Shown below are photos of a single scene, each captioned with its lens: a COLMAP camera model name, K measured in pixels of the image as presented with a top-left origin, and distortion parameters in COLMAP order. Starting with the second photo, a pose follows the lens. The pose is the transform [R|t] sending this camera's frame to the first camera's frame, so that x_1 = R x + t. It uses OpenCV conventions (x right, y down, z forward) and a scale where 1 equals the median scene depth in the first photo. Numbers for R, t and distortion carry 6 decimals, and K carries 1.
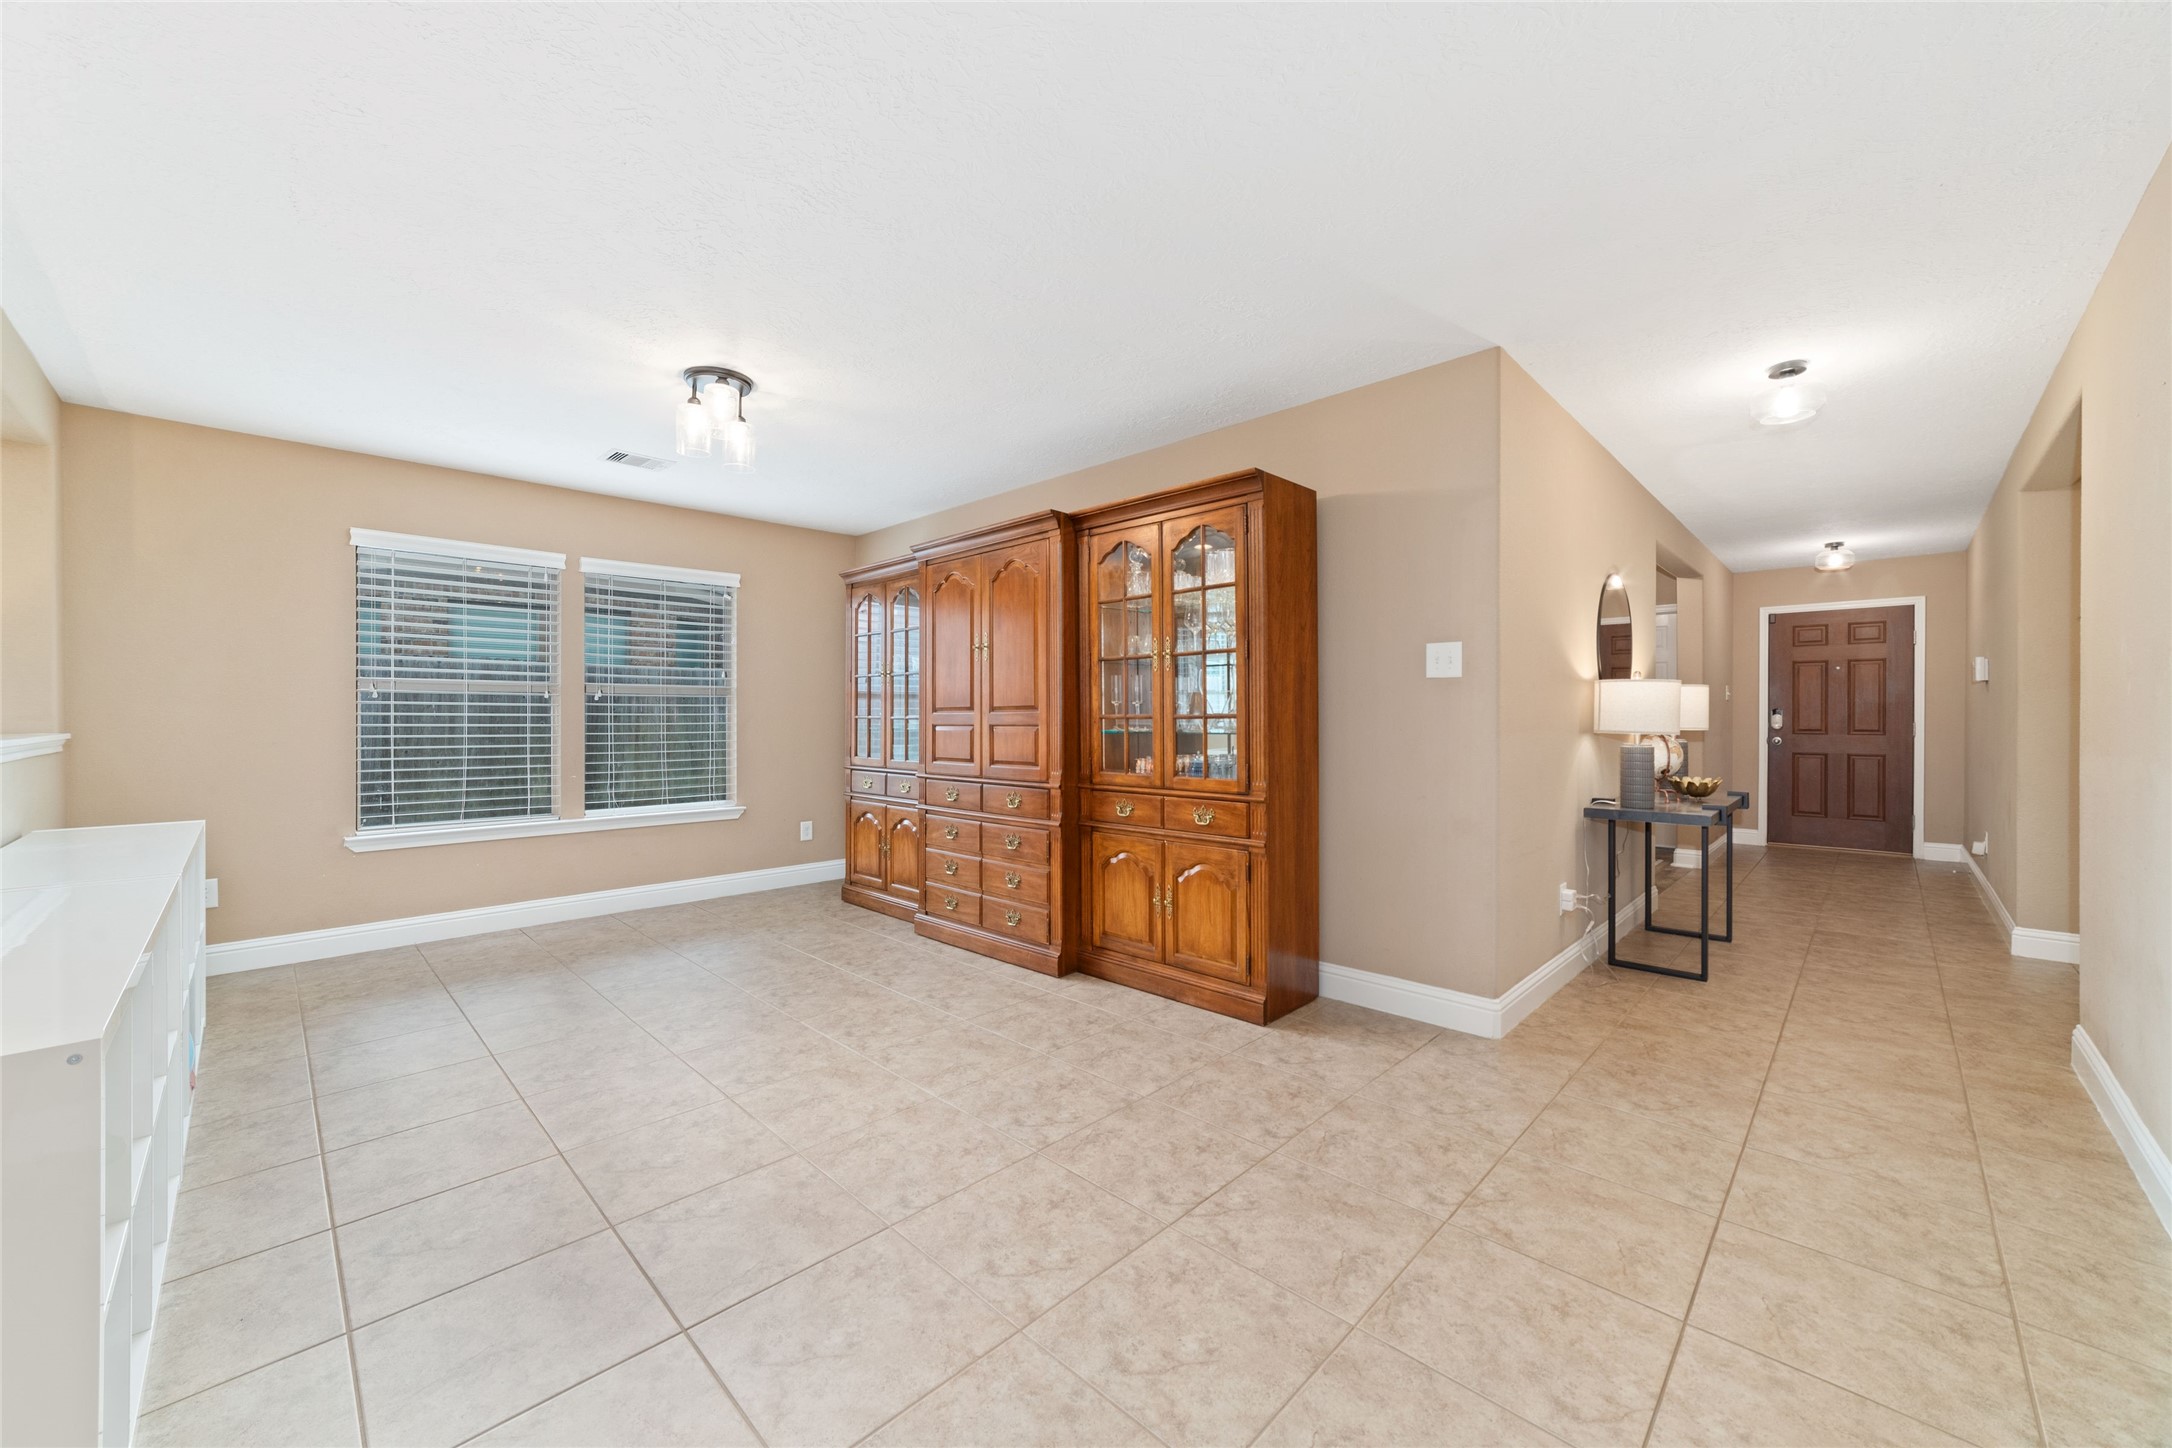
lens RADIAL K [[825.9, 0, 1082.1], [0, 825.9, 722.0], [0, 0, 1]] dist [-0.029026, 0.011632]
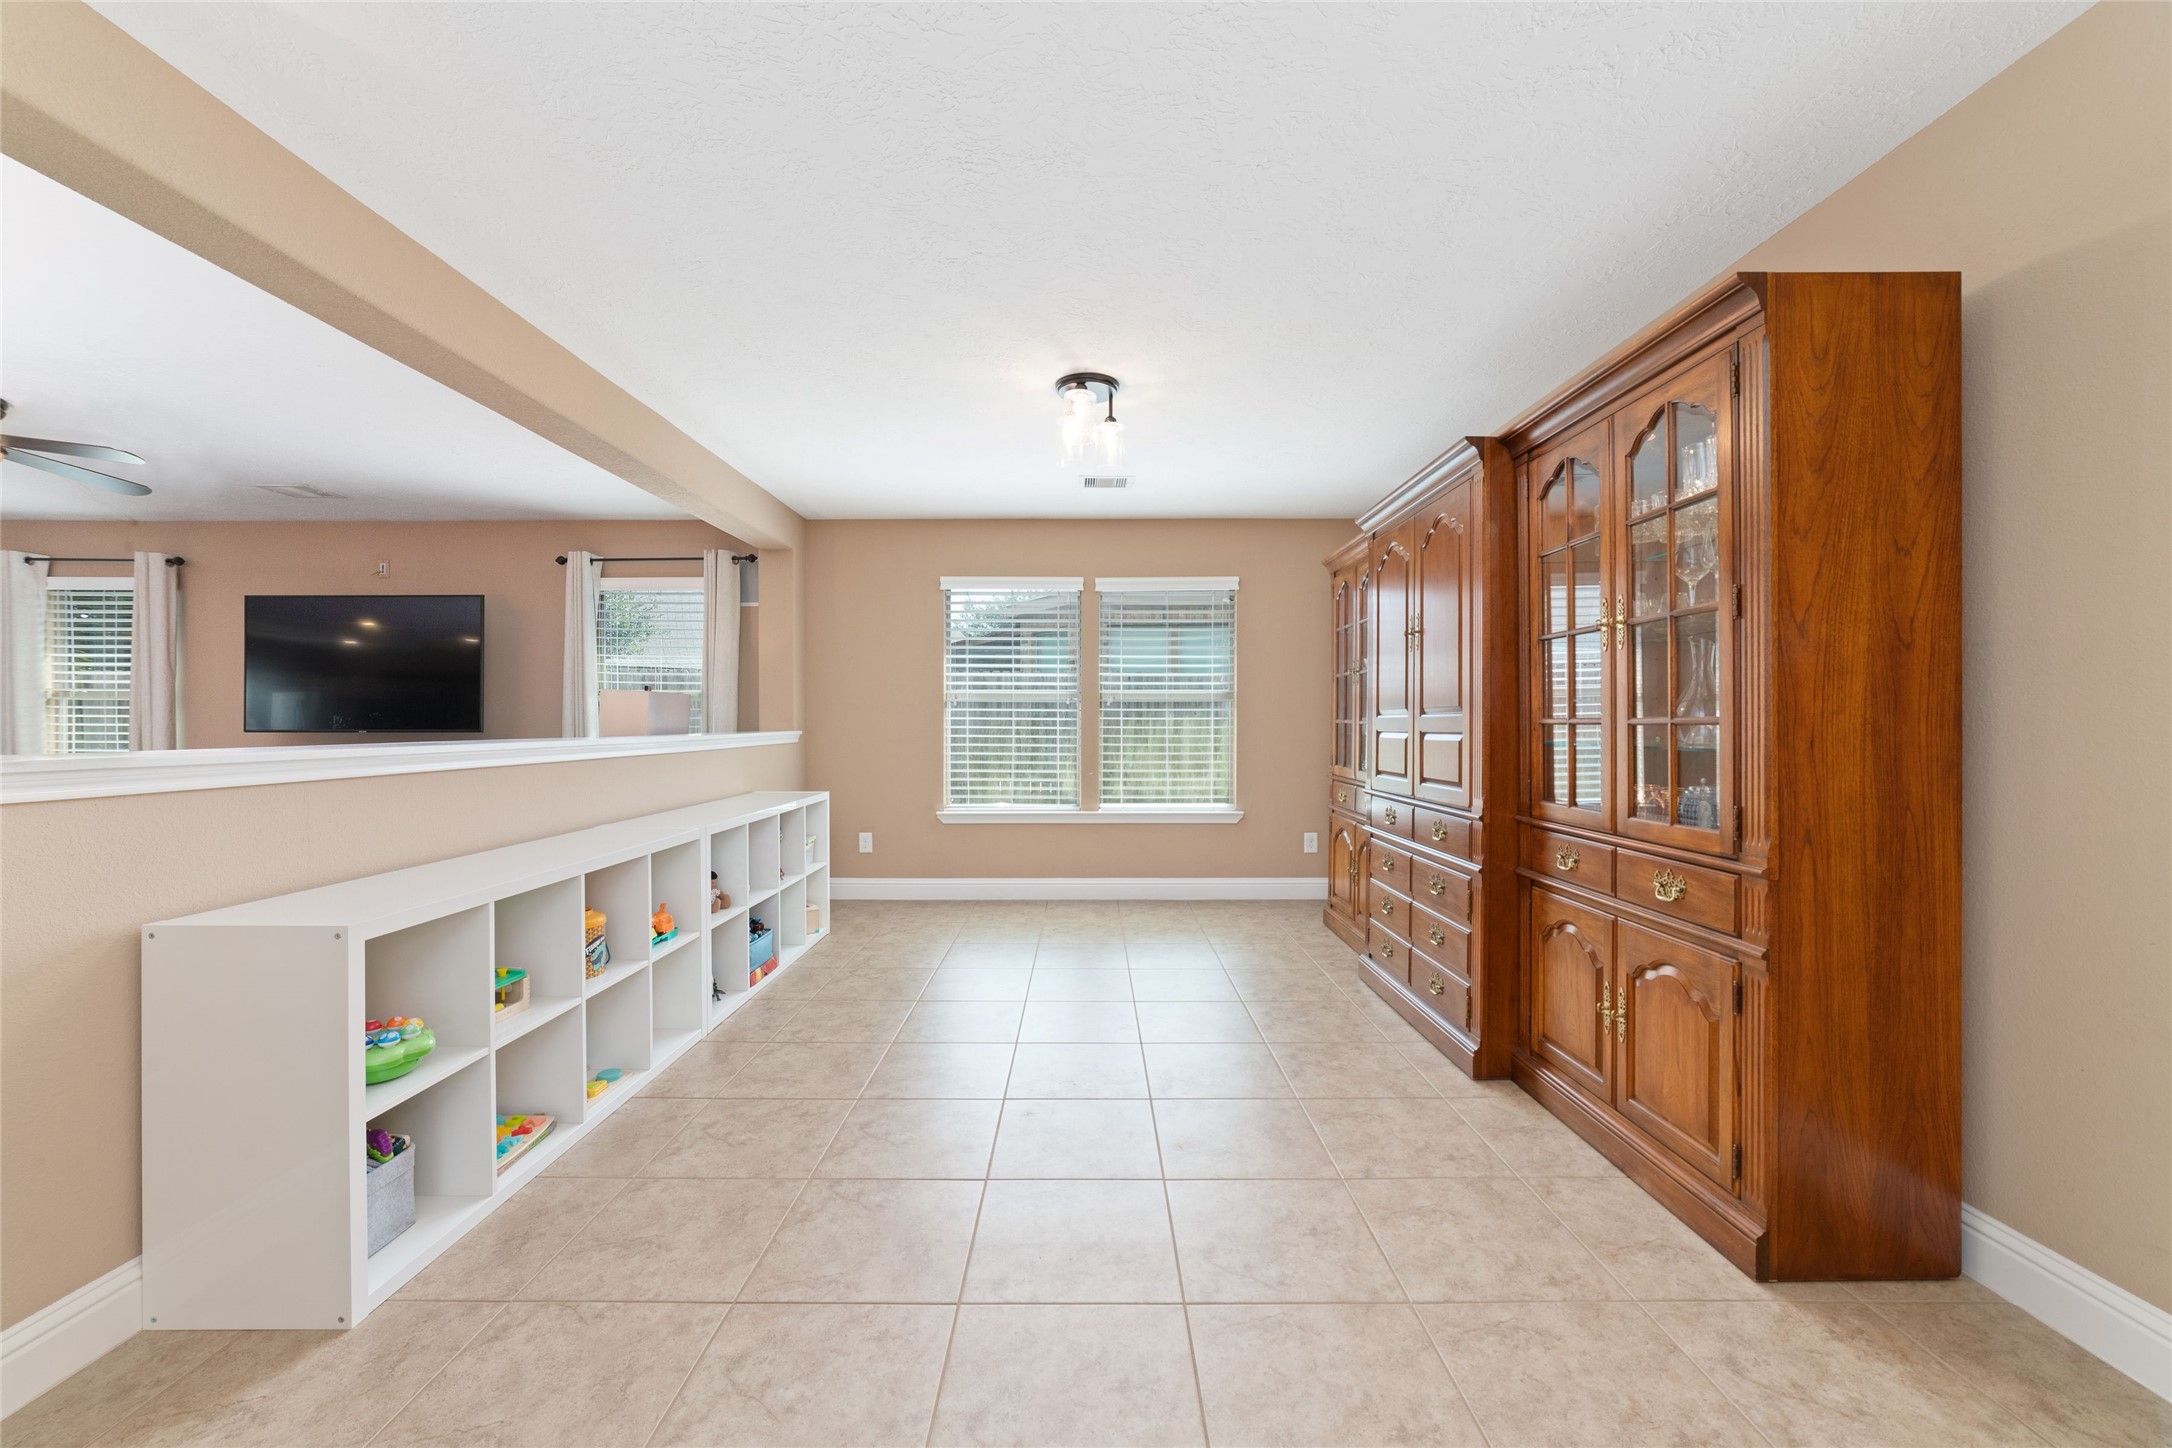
lens RADIAL K [[829.0, 0, 1081.6], [0, 829.0, 731.1], [0, 0, 1]] dist [-0.029368, 0.010214]
pose [[0.697449, 0.009642, -0.716569, 0.263965], [-0.004893, 0.999950, 0.008692, -0.002328], [0.716617, -0.002556, 0.697462, 0.266683]]
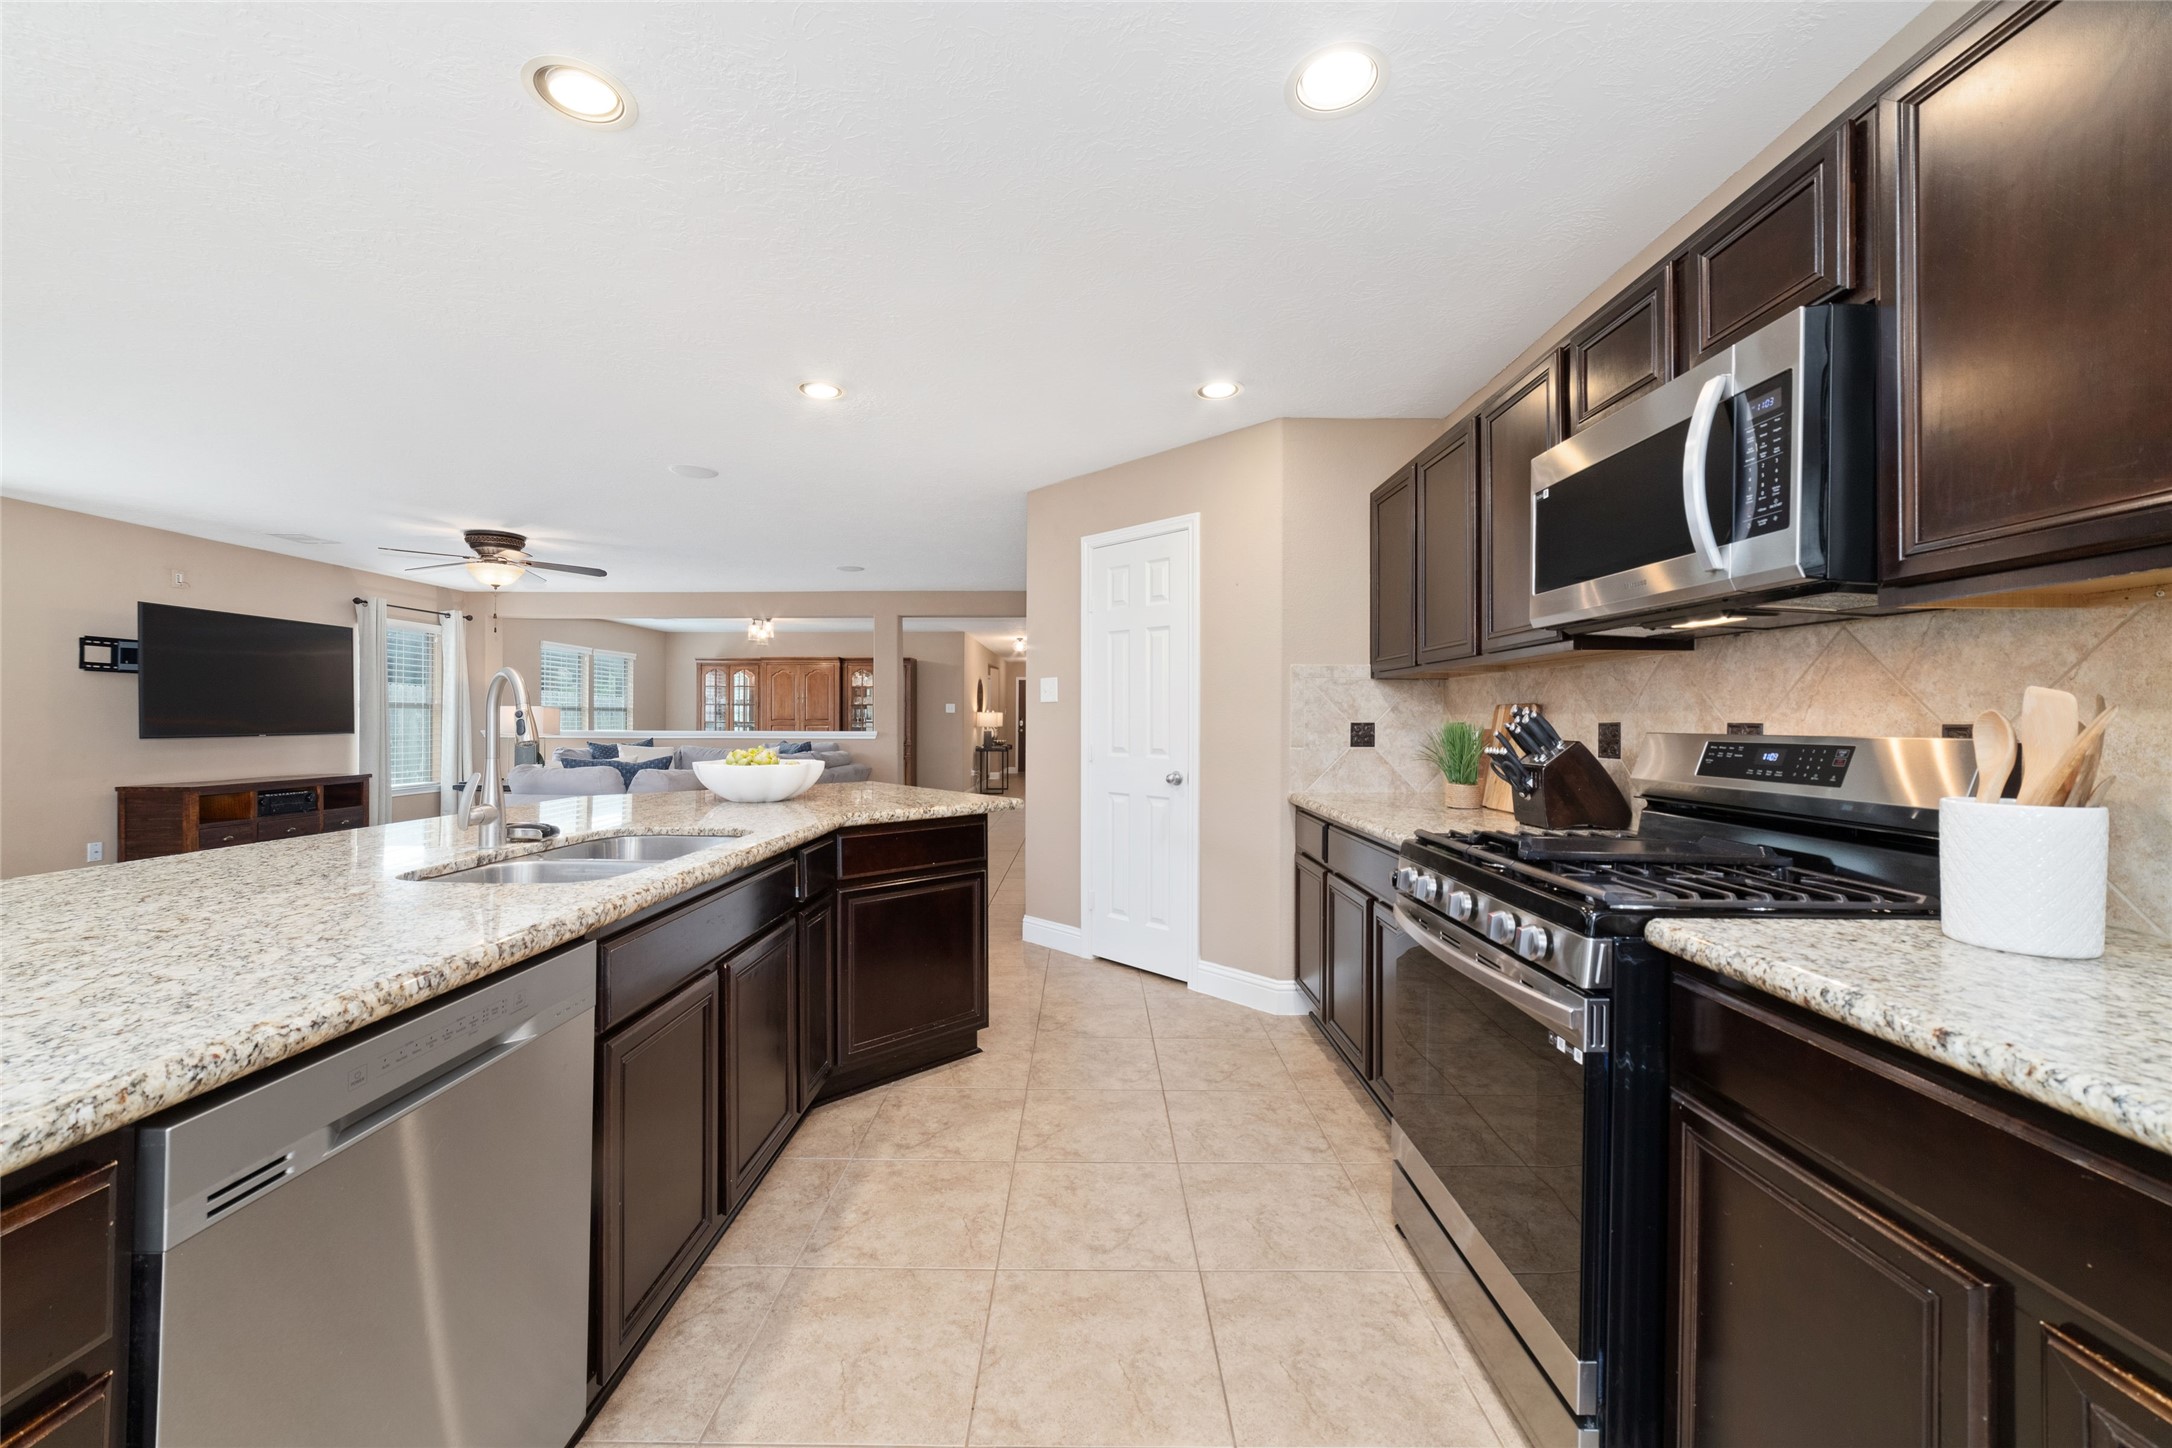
lens RADIAL K [[825.9, 0, 1082.1], [0, 825.9, 722.0], [0, 0, 1]] dist [-0.029026, 0.011632]
pose [[0.724111, -0.001839, 0.689681, -1.521172], [0.004625, 0.999987, -0.002189, 0.002134], [-0.689668, 0.004775, 0.724110, -1.916605]]
